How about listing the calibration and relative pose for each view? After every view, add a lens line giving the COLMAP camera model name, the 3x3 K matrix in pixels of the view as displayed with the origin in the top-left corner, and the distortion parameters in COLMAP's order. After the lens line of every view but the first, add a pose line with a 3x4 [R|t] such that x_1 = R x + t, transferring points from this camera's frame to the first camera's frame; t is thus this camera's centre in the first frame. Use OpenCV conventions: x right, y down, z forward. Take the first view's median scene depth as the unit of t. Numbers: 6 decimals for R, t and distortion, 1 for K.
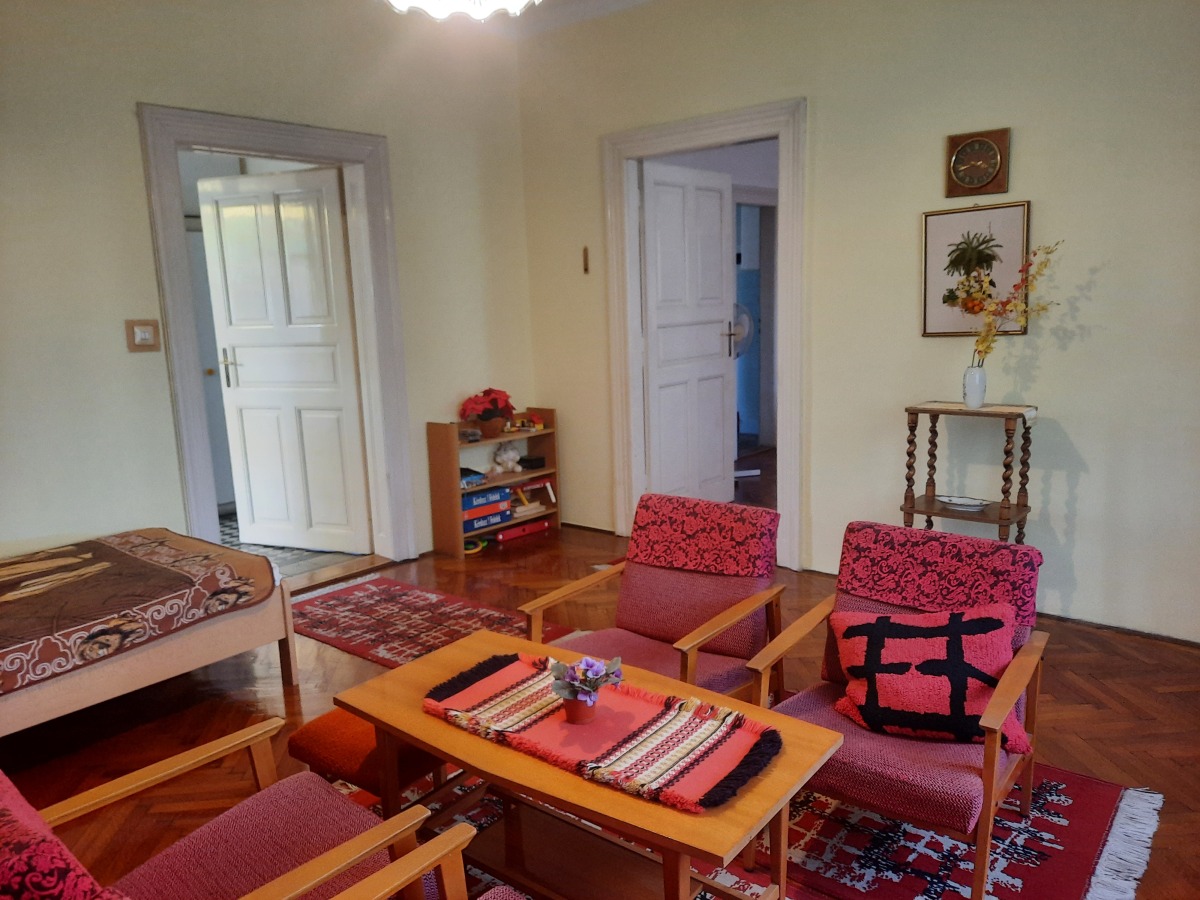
lens RADIAL K [[882.2, 0, 600.9], [0, 882.2, 446.8], [0, 0, 1]] dist [0.043942, -0.044561]
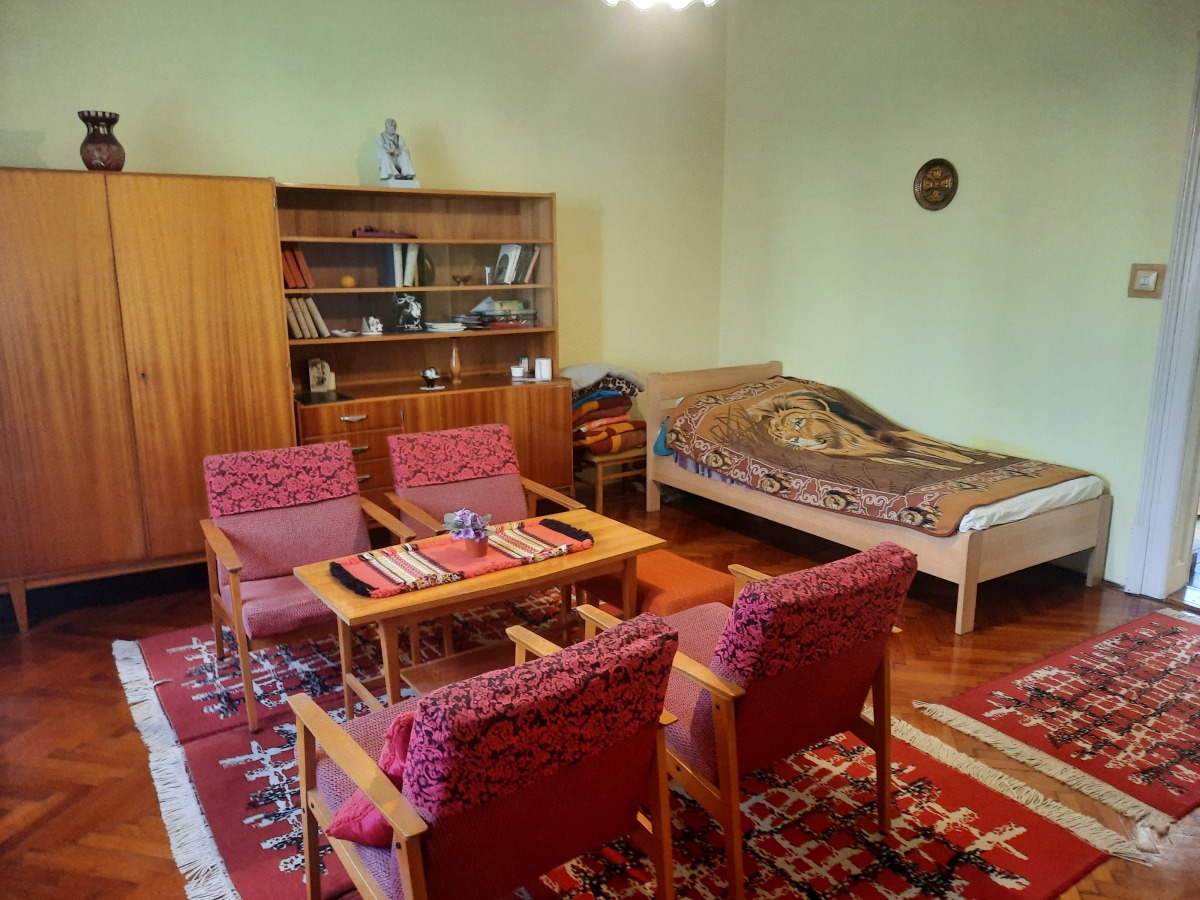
lens RADIAL K [[882.2, 0, 609.4], [0, 882.2, 451.7], [0, 0, 1]] dist [0.043942, -0.044561]
pose [[-0.299774, 0.239125, -0.923556, 0.706878], [-0.142357, 0.946026, 0.291151, -0.177870], [0.943329, 0.218754, -0.249553, 0.888821]]
